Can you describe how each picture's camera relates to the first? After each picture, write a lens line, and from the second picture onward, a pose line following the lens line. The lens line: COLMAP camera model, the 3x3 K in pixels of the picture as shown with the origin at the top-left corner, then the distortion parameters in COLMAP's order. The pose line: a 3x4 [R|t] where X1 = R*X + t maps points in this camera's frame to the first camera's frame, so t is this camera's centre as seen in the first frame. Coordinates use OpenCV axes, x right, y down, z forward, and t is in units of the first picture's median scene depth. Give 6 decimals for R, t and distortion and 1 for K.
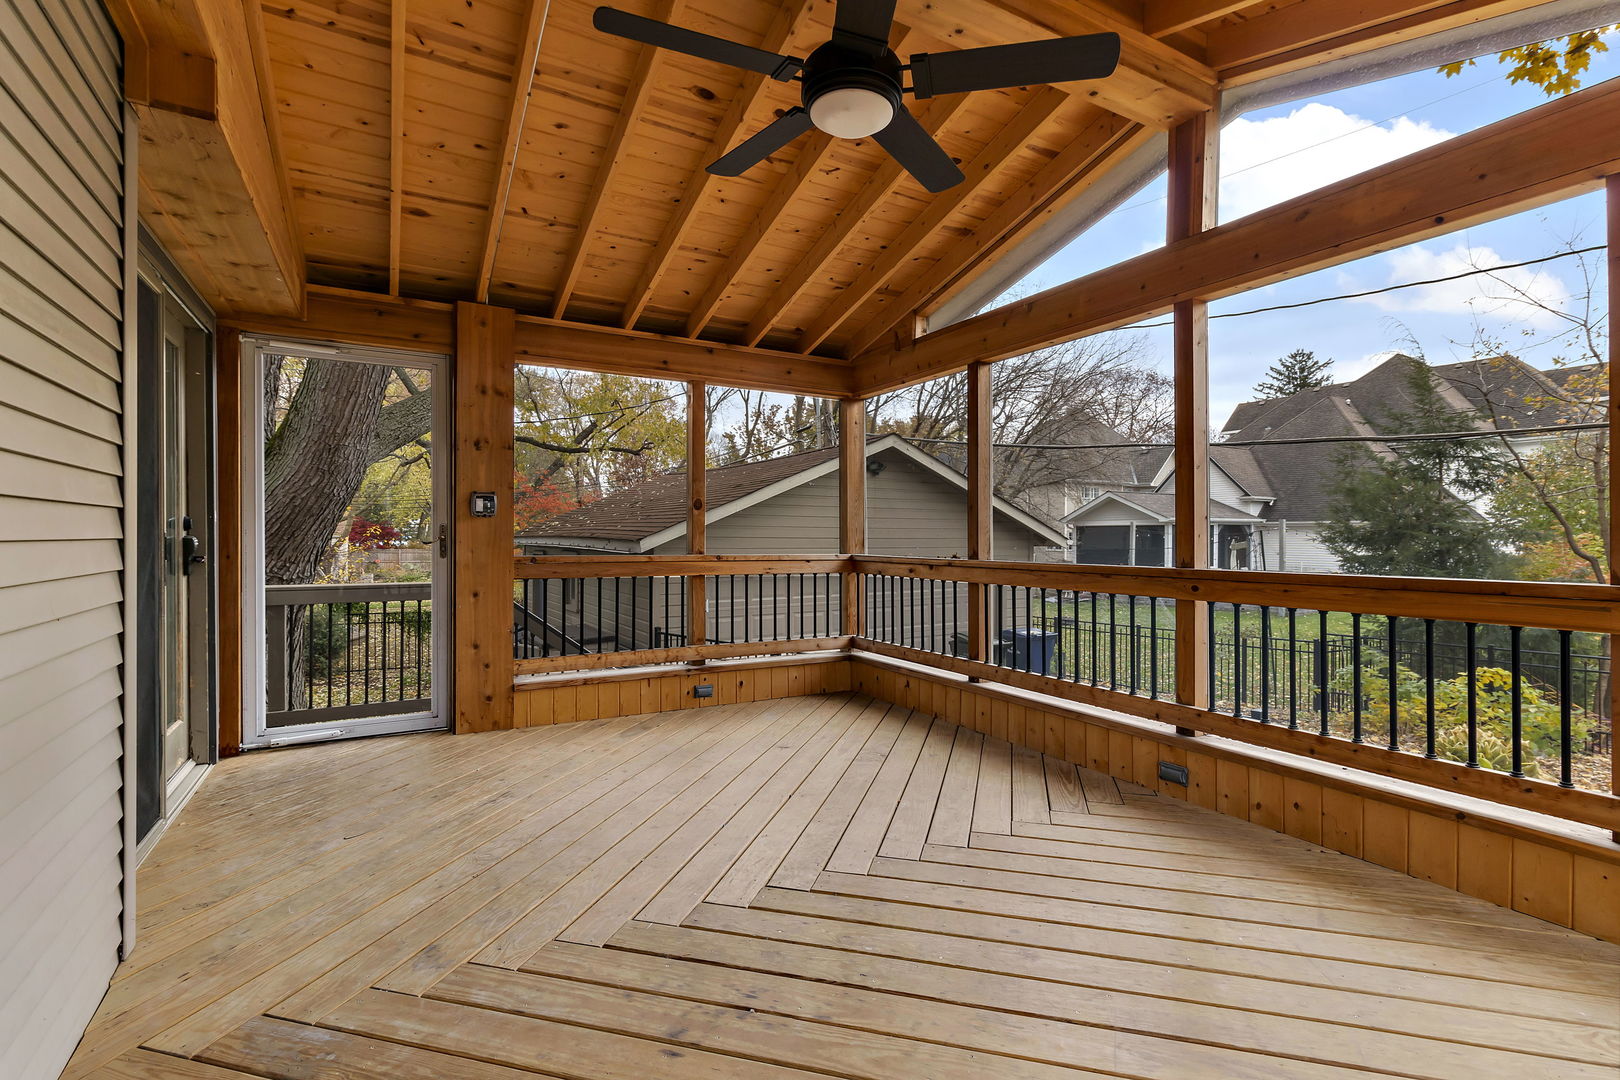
lens RADIAL K [[764.7, 0, 816.1], [0, 764.7, 531.4], [0, 0, 1]] dist [0.005170, 0.001141]
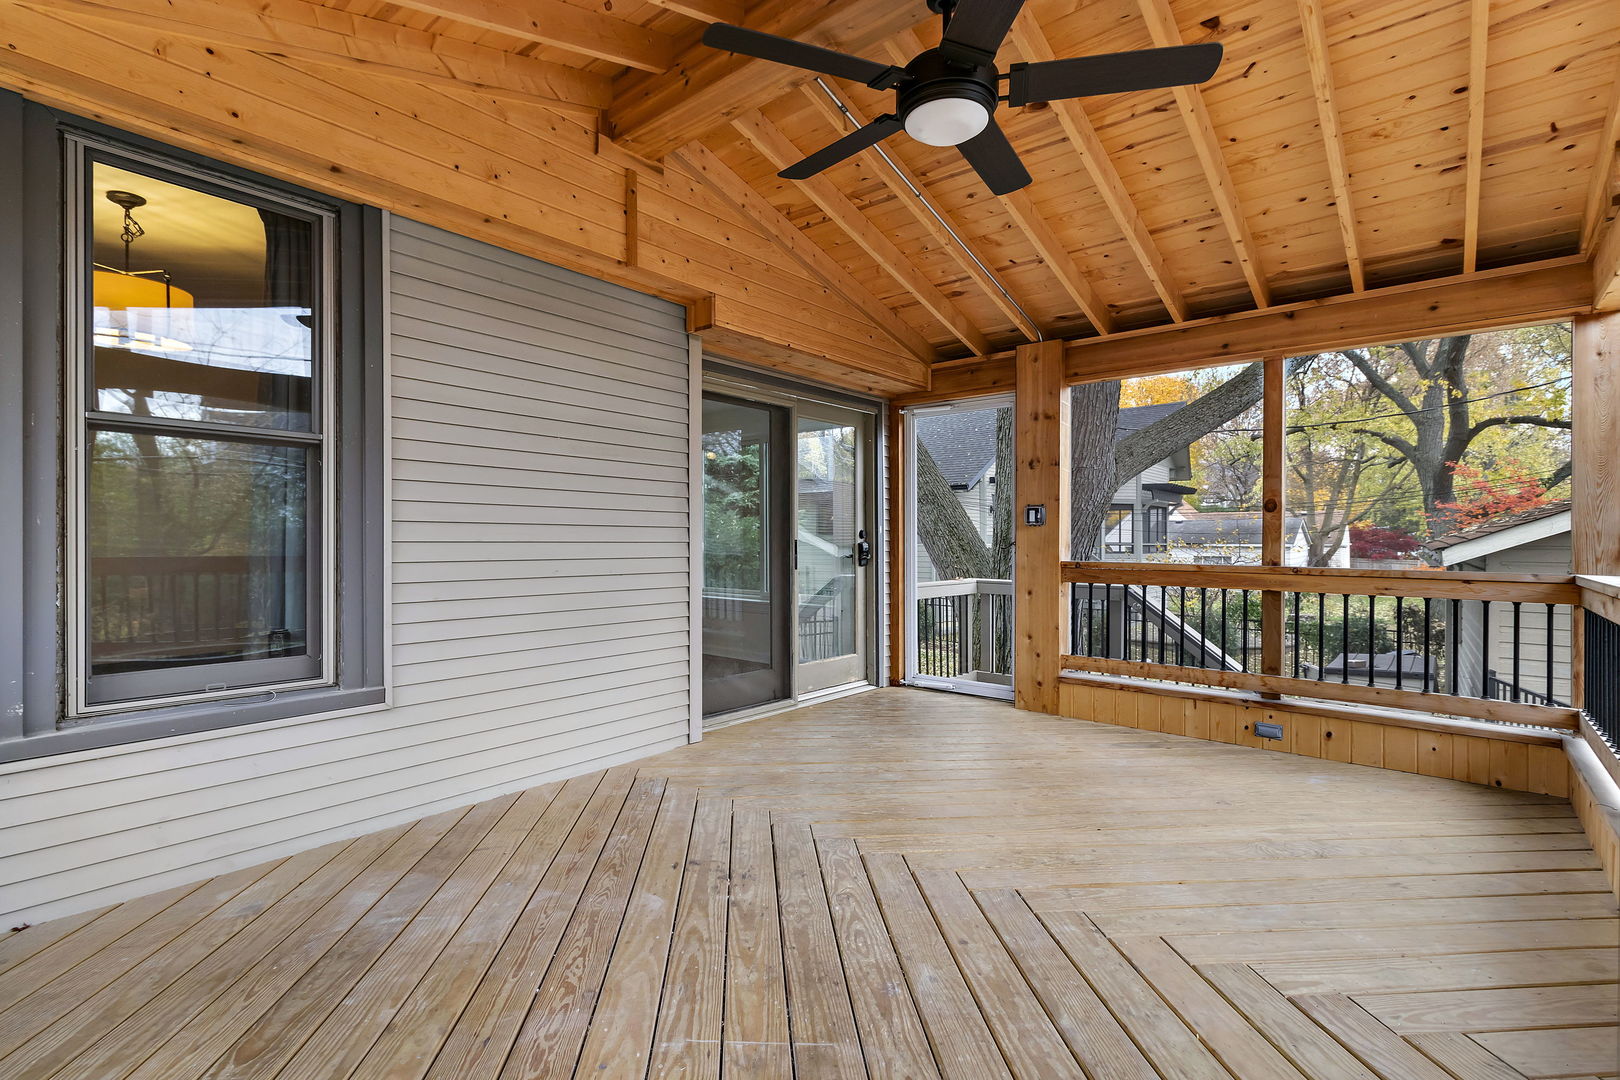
lens RADIAL K [[764.7, 0, 812.5], [0, 764.7, 545.6], [0, 0, 1]] dist [0.005170, 0.001141]
pose [[0.329218, 0.001815, -0.944252, 0.543145], [-0.002628, 0.999996, 0.001006, 0.010299], [0.944250, 0.002150, 0.329221, 0.296941]]
